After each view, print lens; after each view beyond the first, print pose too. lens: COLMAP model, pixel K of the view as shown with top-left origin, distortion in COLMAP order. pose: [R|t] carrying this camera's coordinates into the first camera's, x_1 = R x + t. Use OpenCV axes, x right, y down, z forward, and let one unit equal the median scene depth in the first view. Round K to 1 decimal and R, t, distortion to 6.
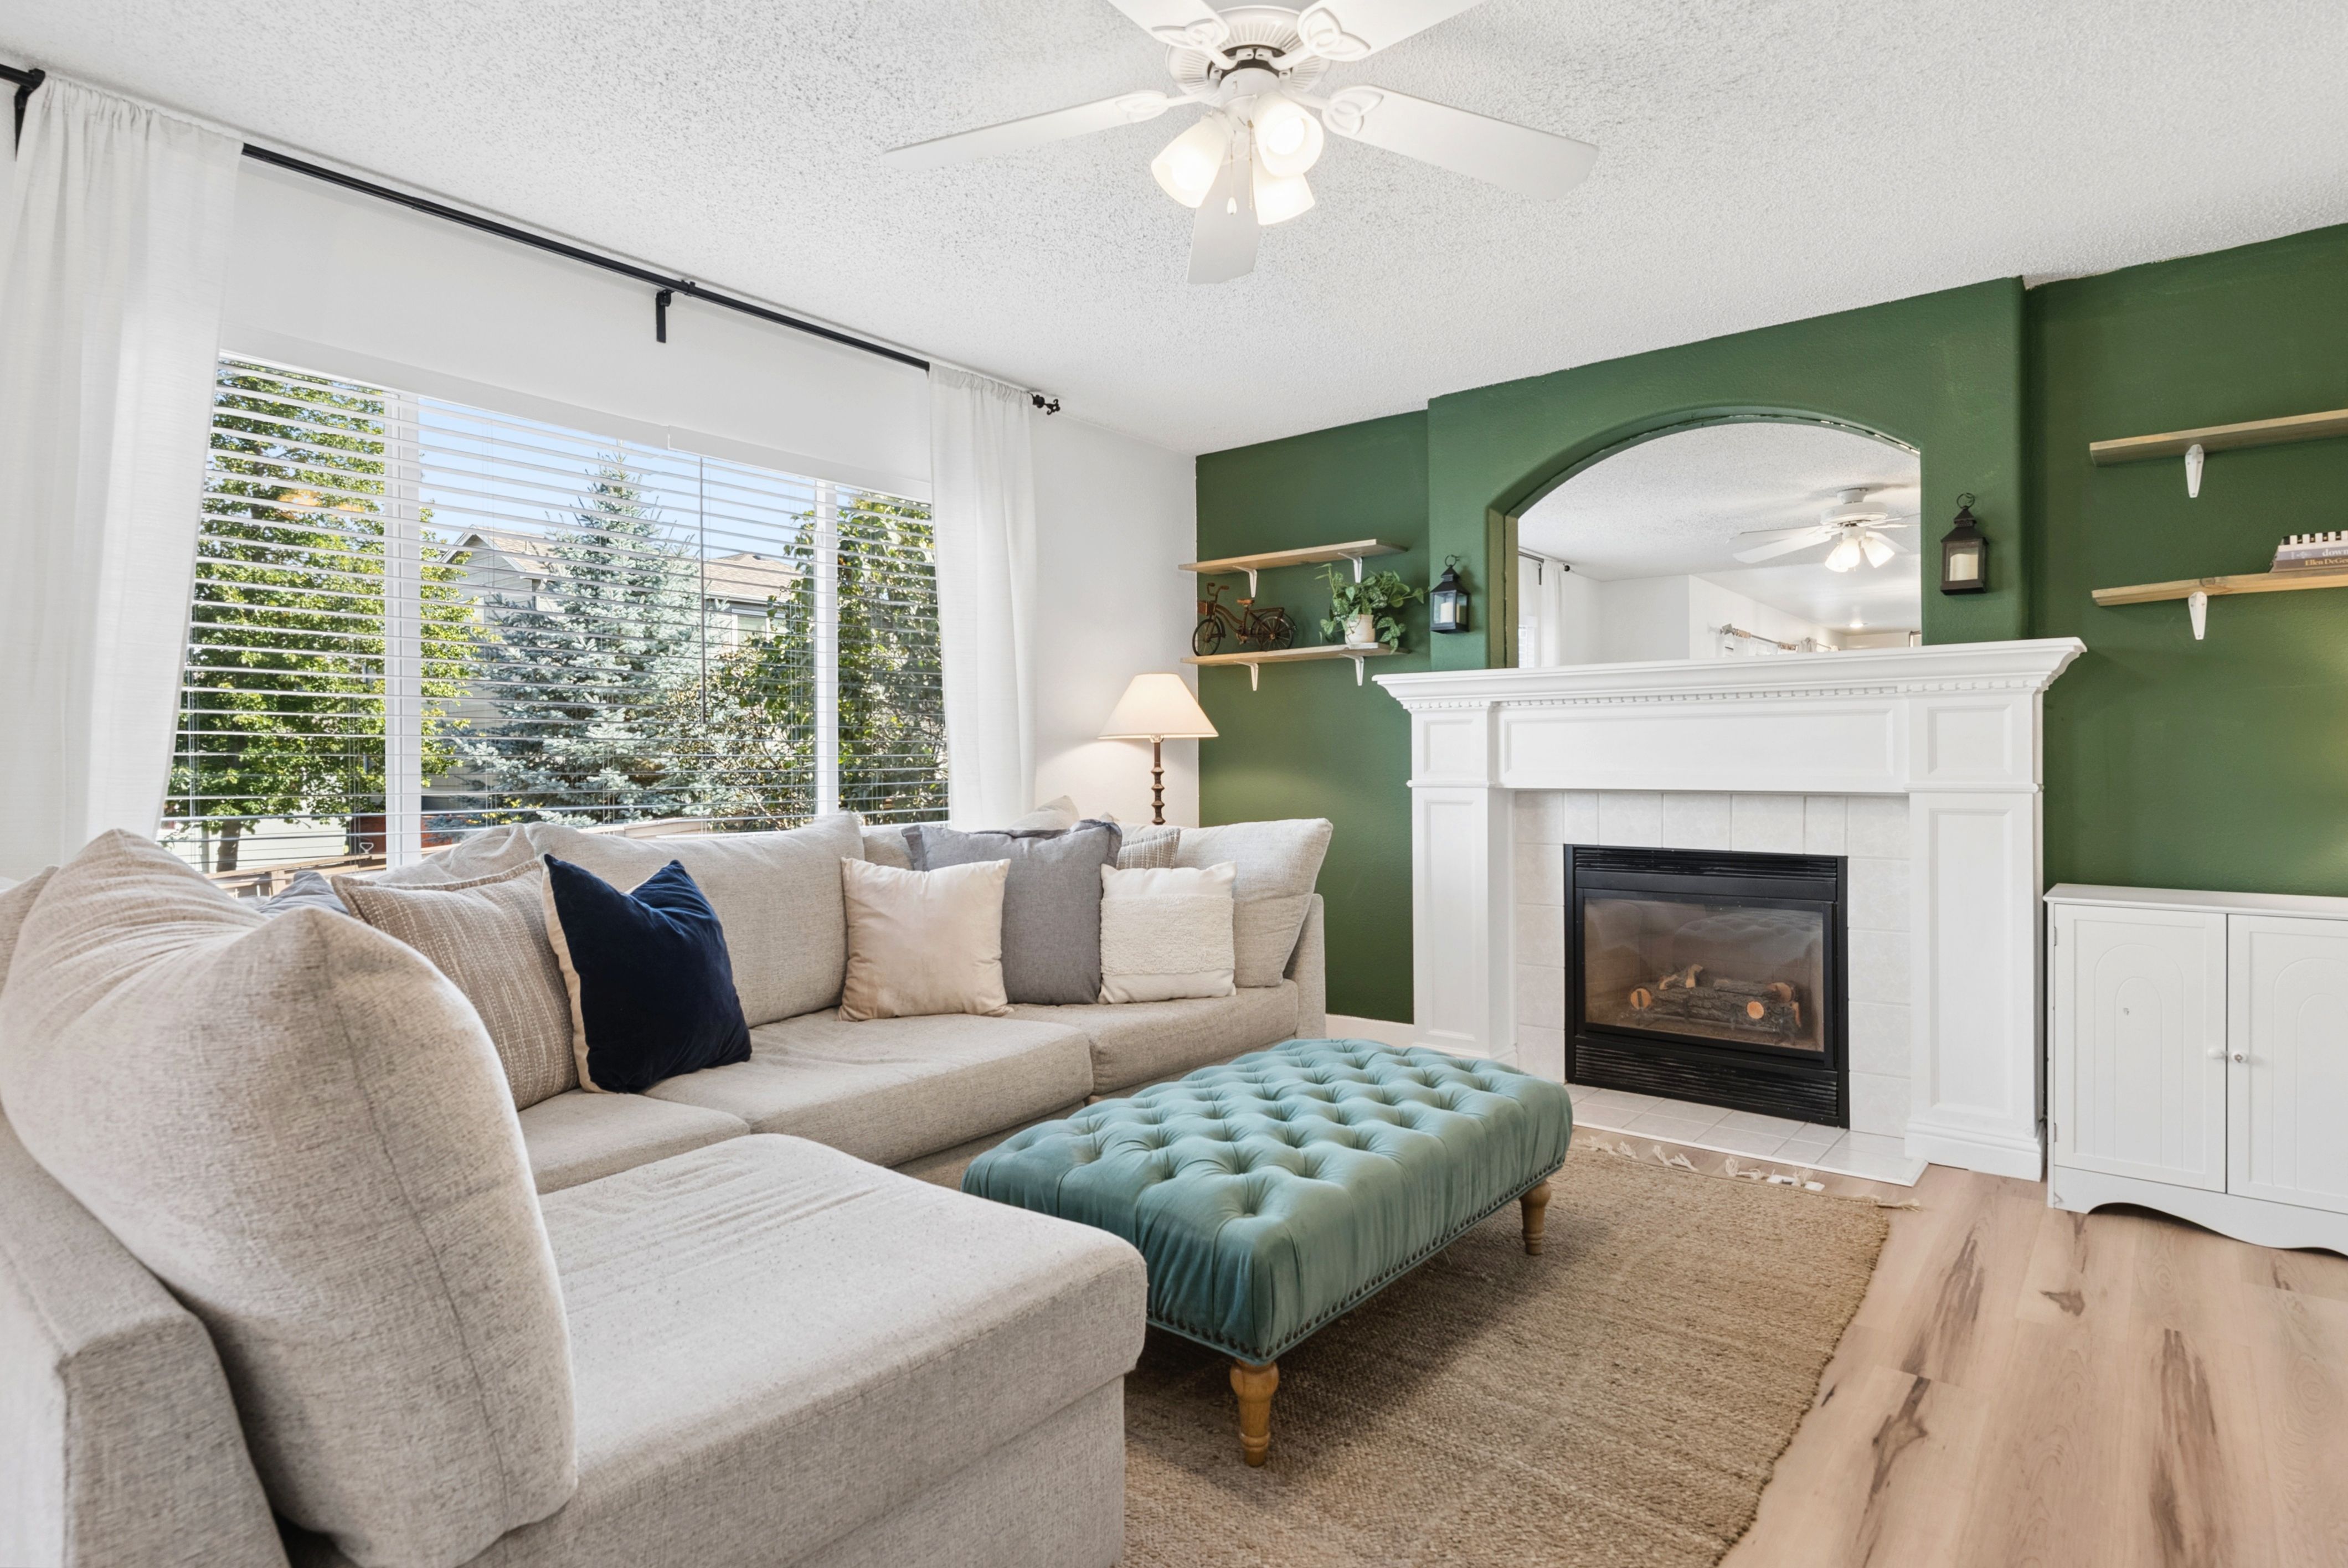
lens RADIAL K [[1241.5, 0, 1185.8], [0, 1241.5, 770.8], [0, 0, 1]] dist [0.004931, 0.000409]
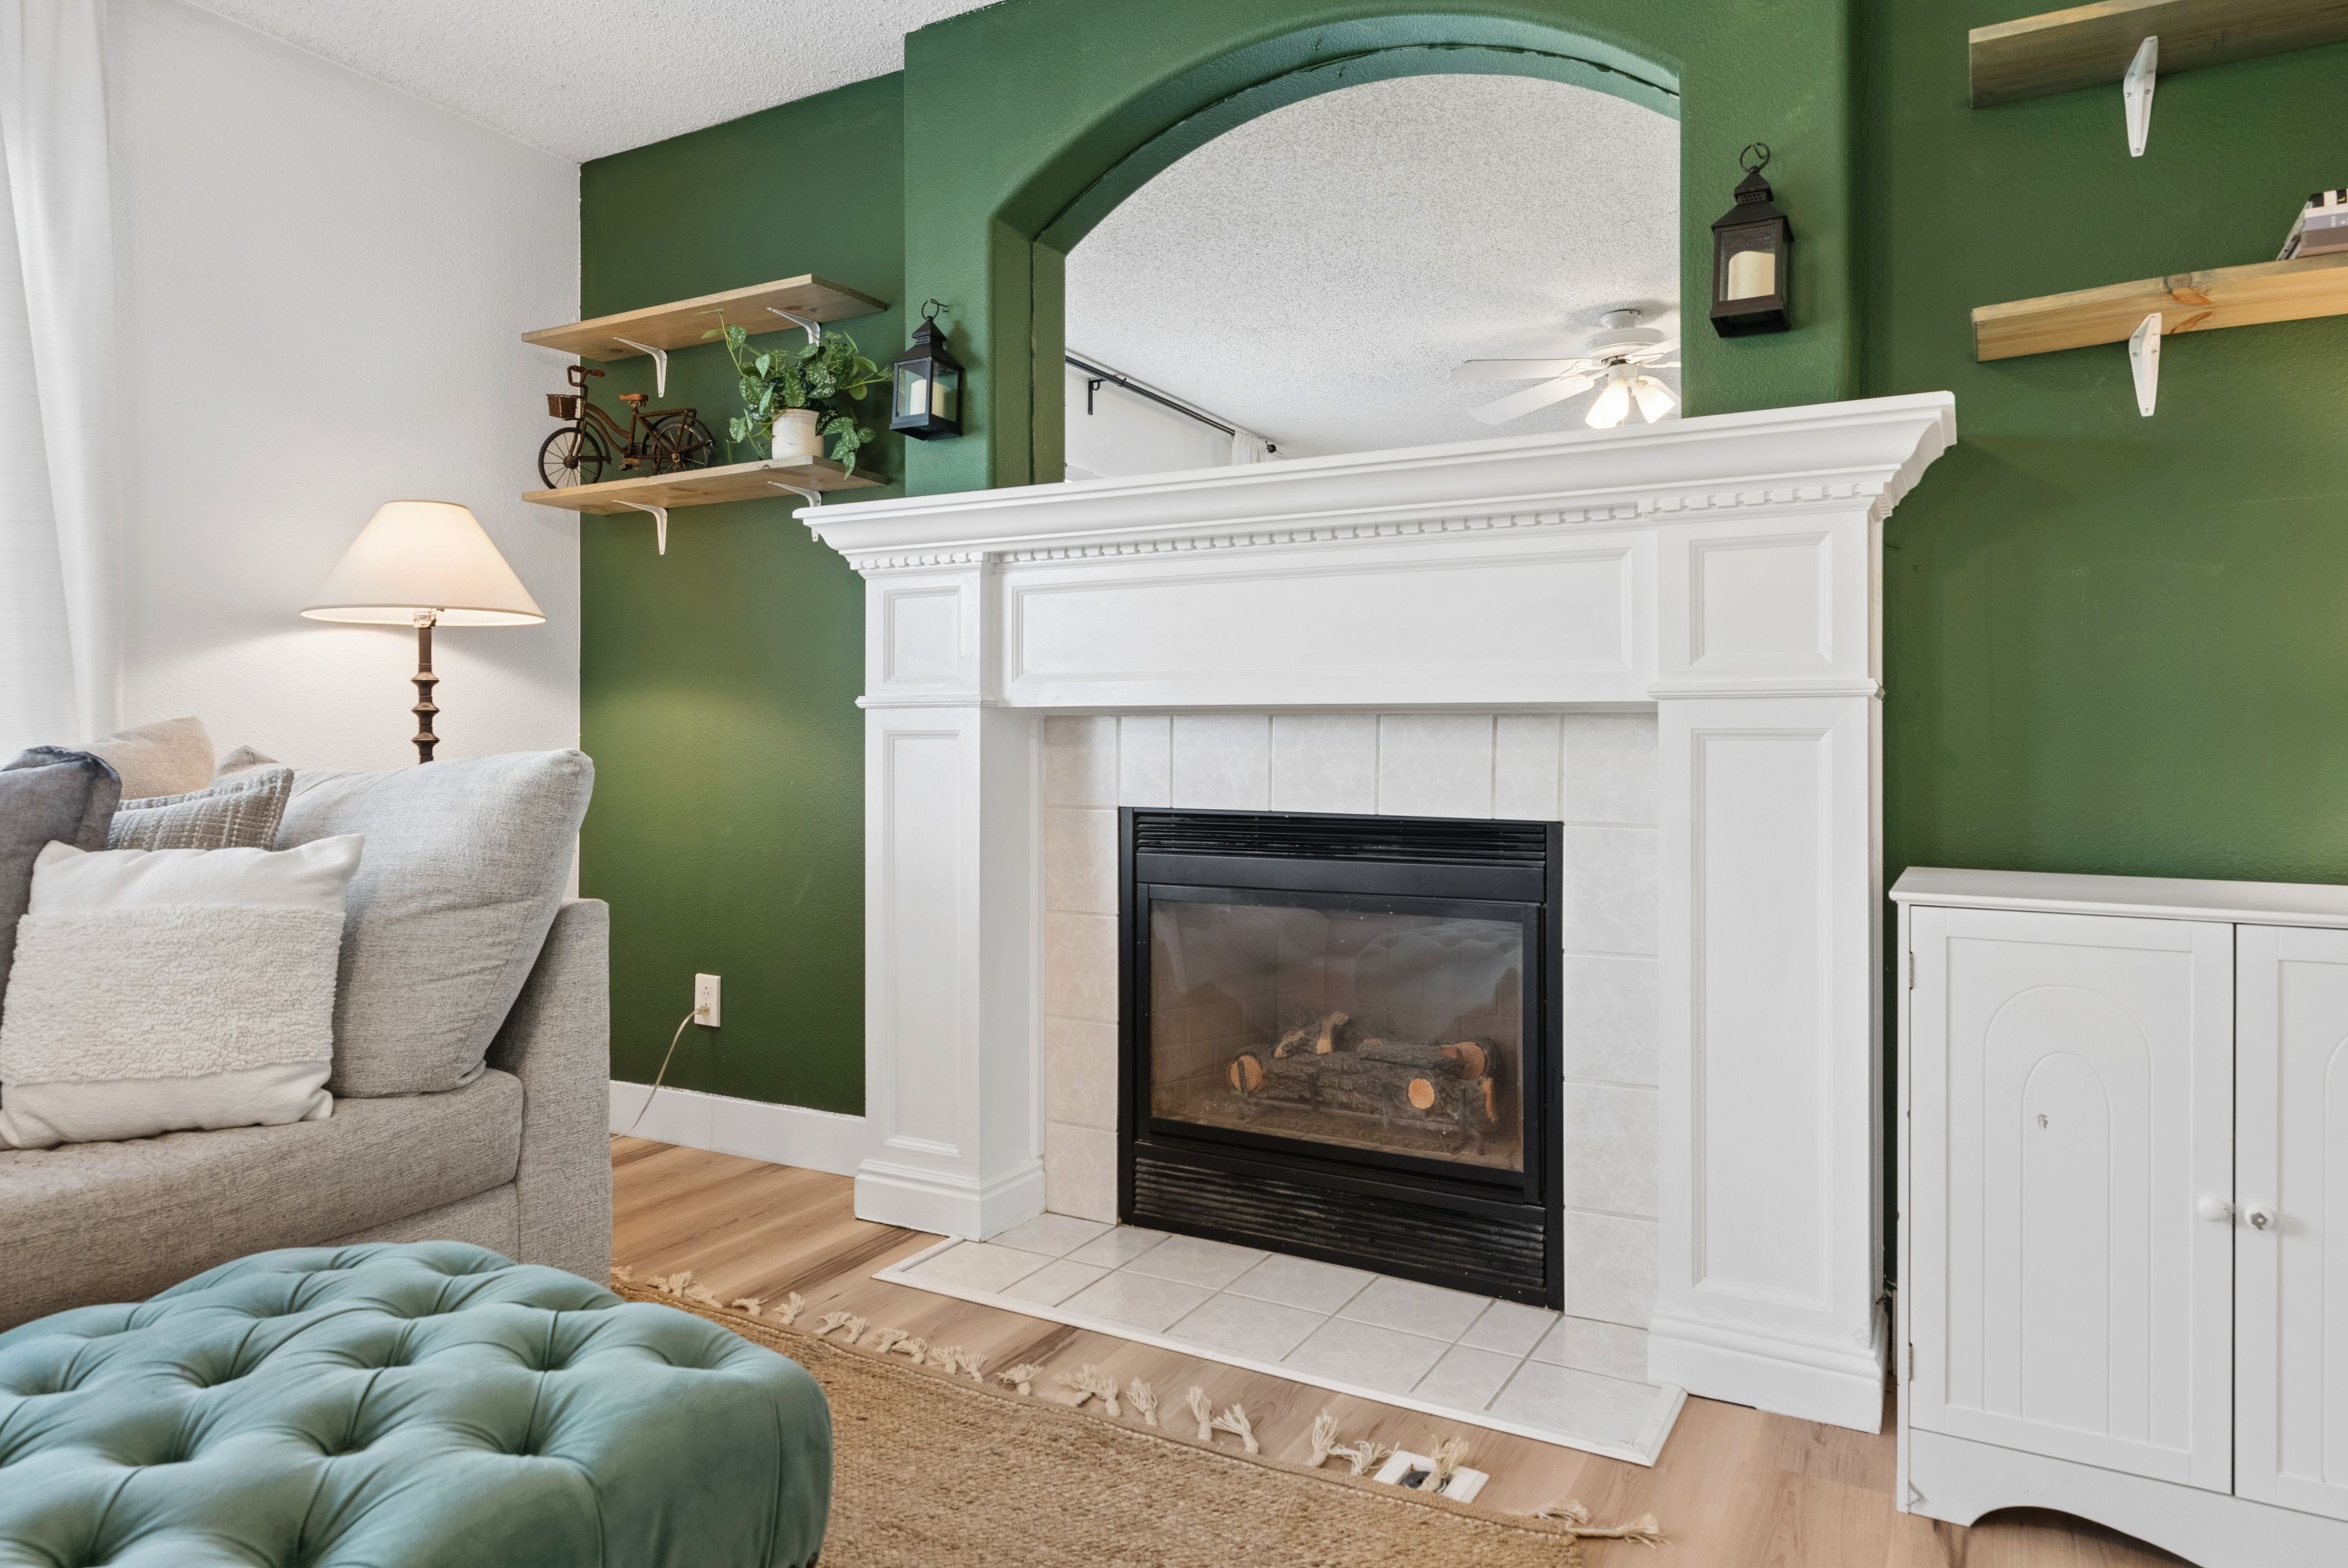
lens RADIAL K [[1425.3, 0, 1177.7], [0, 1425.3, 739.5], [0, 0, 1]] dist [0.007889, 0.000564]
pose [[0.987023, 0.007437, 0.160407, 0.250980], [-0.005993, 0.999937, -0.009485, 0.037740], [-0.160467, 0.008400, 0.987005, 0.382947]]
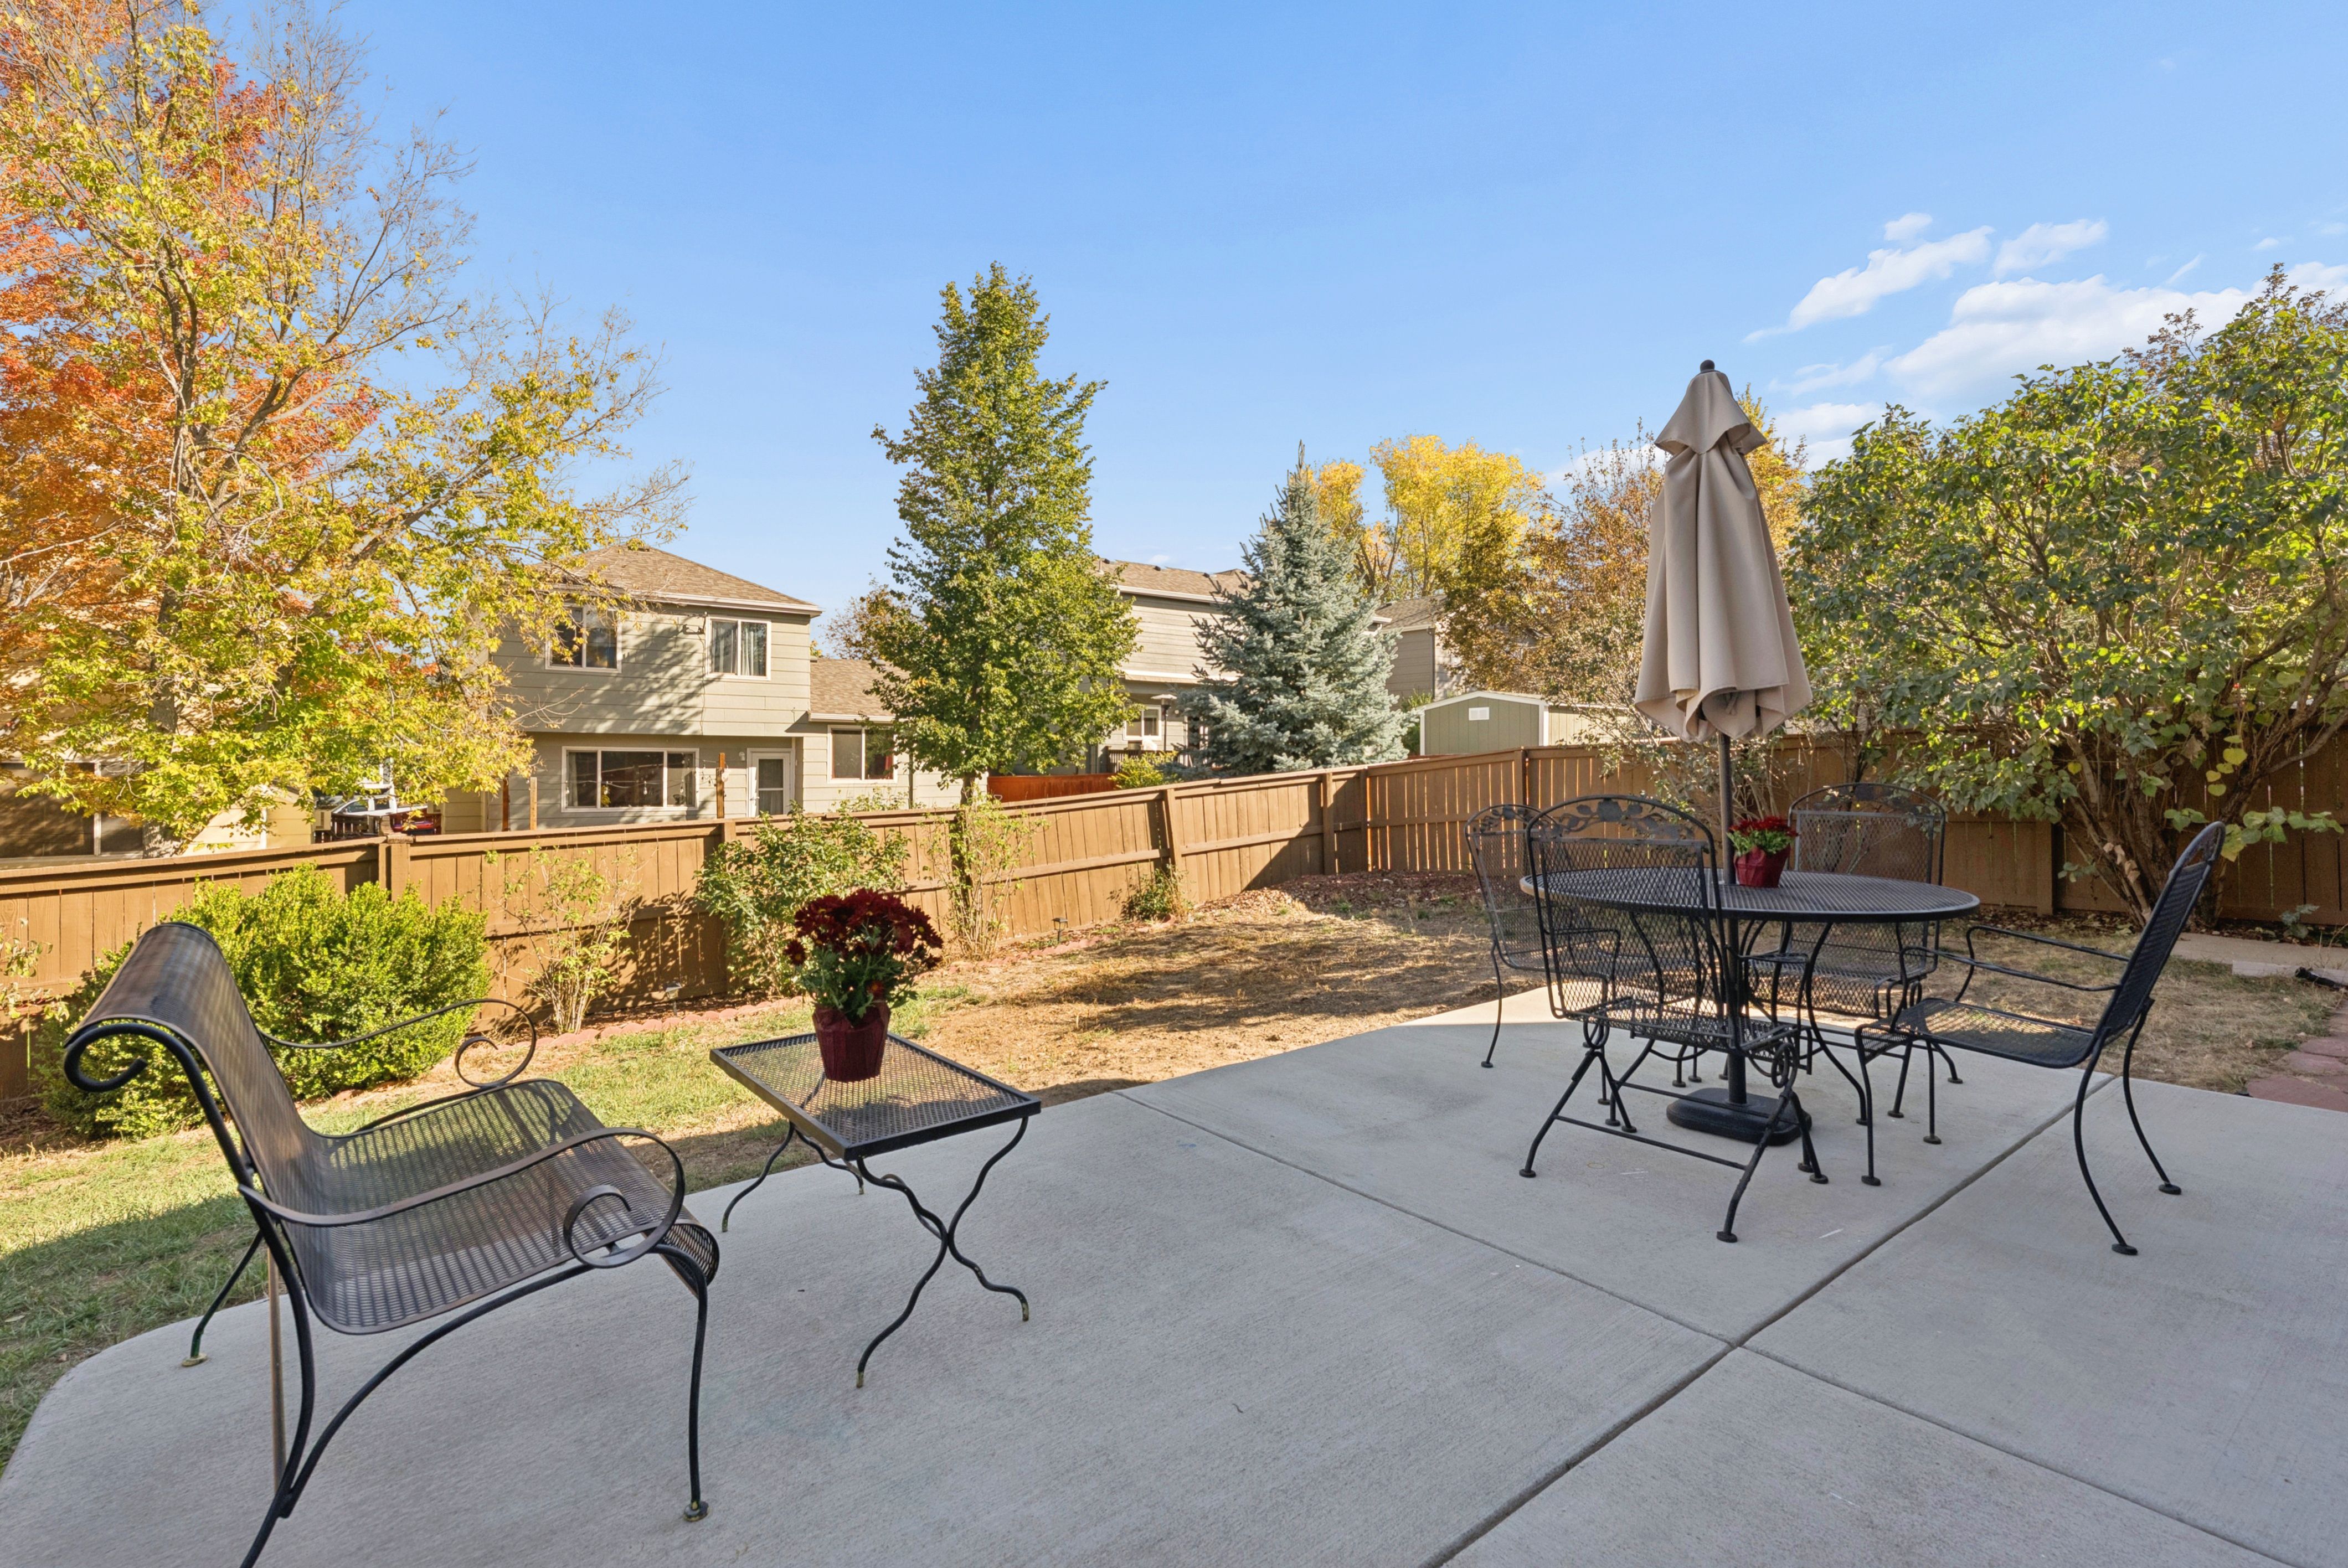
lens RADIAL K [[1053.5, 0, 1170.3], [0, 1053.5, 759.8], [0, 0, 1]] dist [-0.002465, -0.000356]
pose [[0.968665, 0.009018, -0.248205, -1.290187], [-0.010751, 0.999926, -0.005628, 0.157855], [0.248136, 0.008120, 0.968691, -0.139983]]
